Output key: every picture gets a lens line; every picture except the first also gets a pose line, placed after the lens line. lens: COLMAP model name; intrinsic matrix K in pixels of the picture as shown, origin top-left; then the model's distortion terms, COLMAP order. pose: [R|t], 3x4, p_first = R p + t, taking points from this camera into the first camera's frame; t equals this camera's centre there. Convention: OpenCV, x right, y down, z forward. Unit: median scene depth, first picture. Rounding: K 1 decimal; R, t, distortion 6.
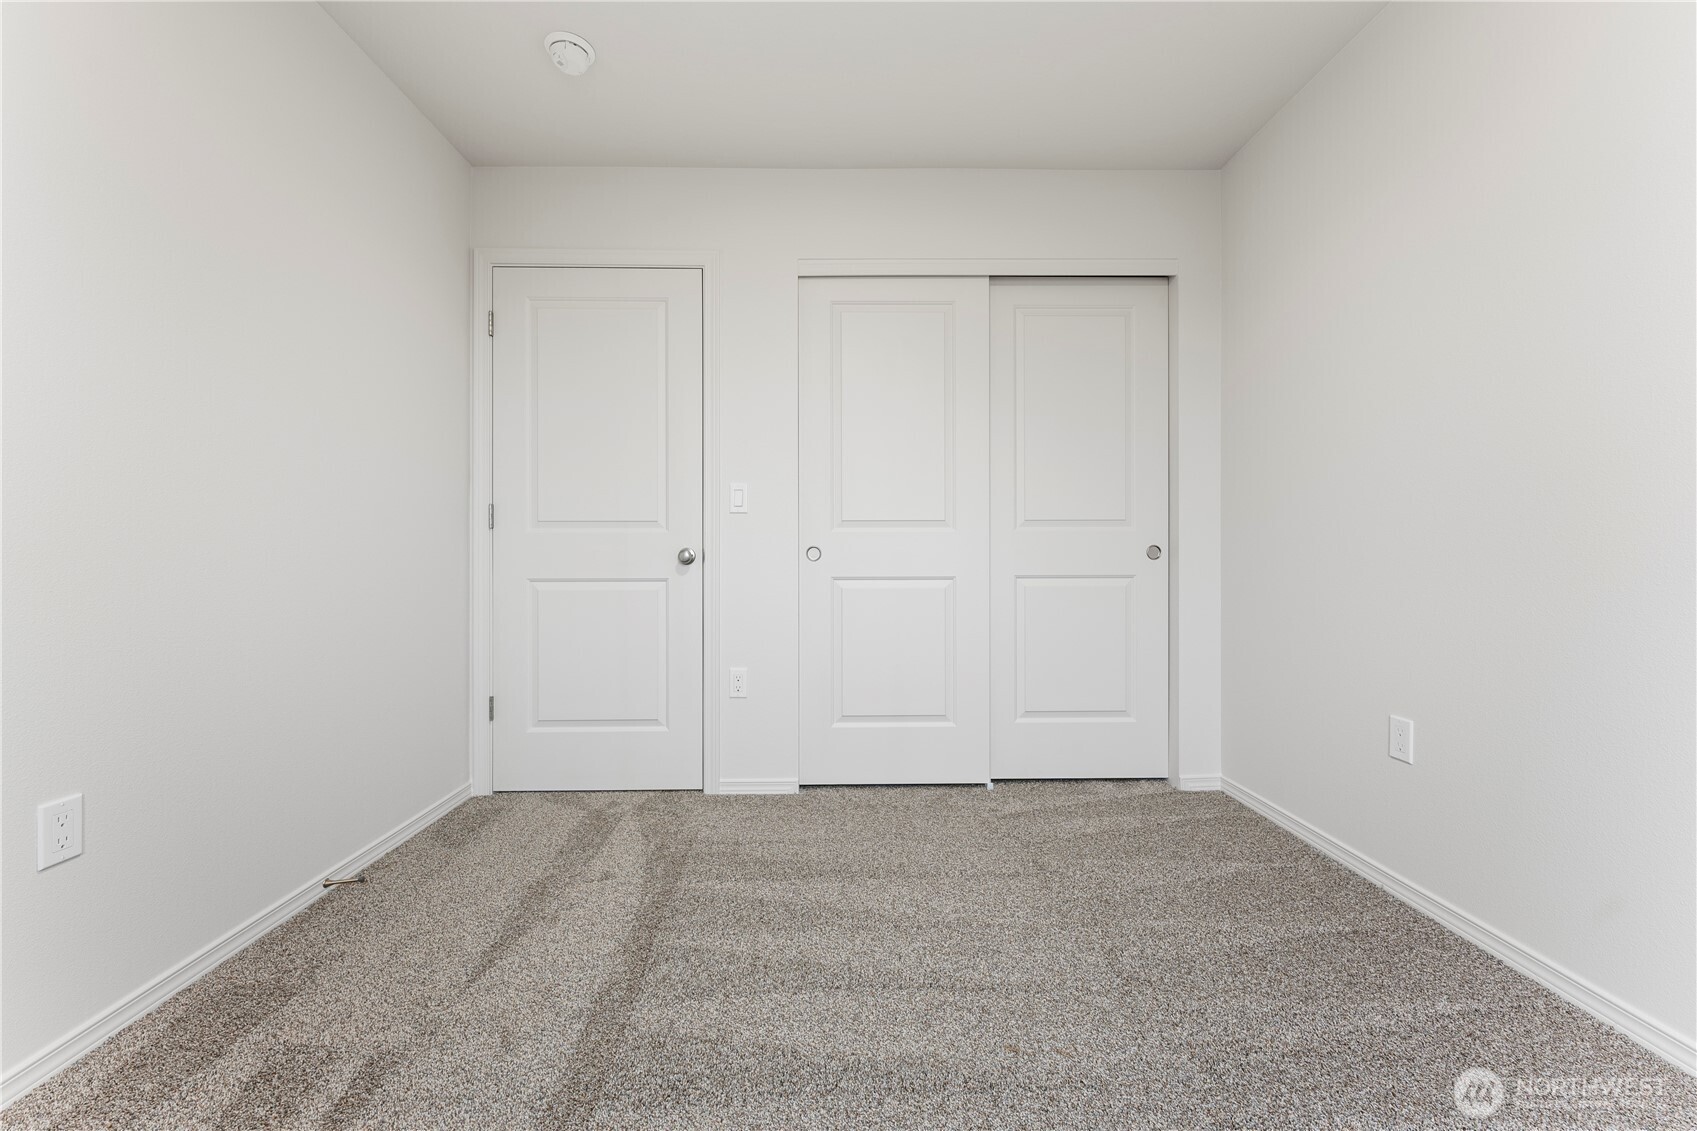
lens RADIAL K [[680.0, 0, 849.1], [0, 680.0, 558.6], [0, 0, 1]] dist [-0.000440, -0.001003]
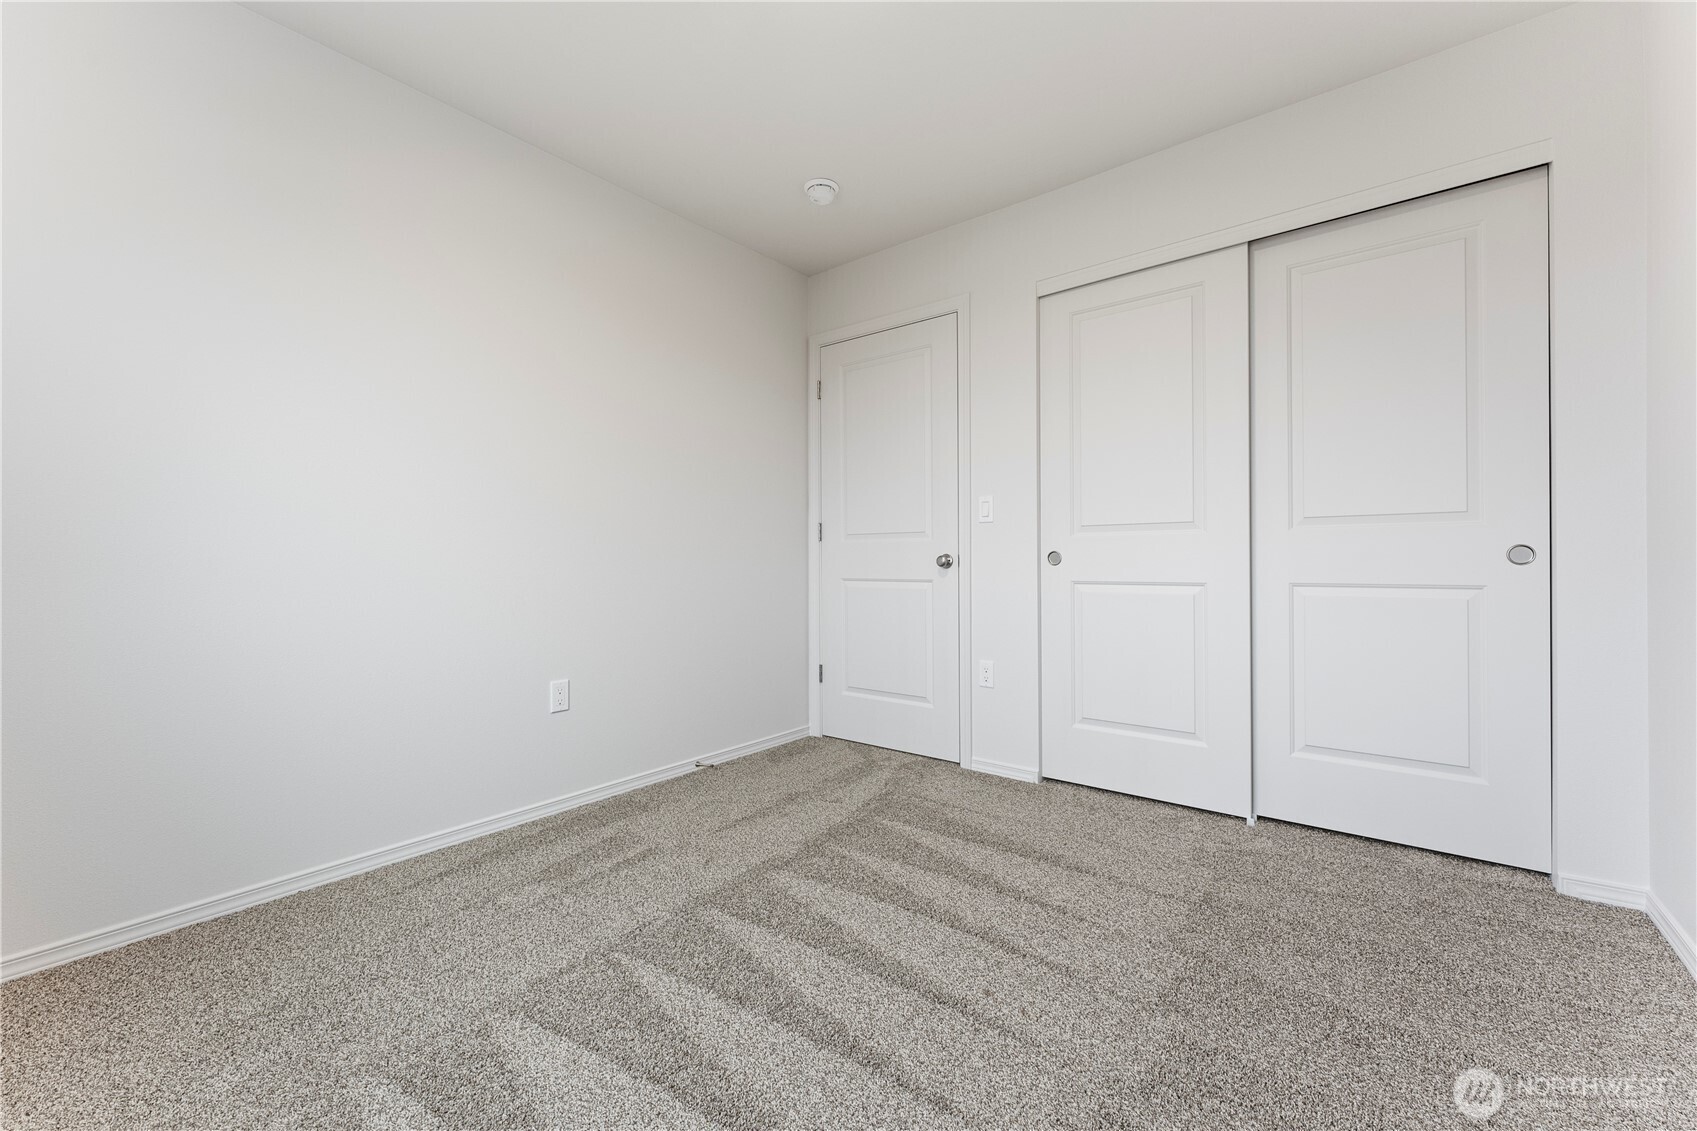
lens RADIAL K [[686.3, 0, 843.1], [0, 686.3, 565.1], [0, 0, 1]] dist [0.001357, -0.000233]
pose [[0.766723, 0.002757, -0.641972, 0.386813], [0.000638, 0.999987, 0.005057, -0.002709], [0.641978, -0.004287, 0.766711, -0.019898]]
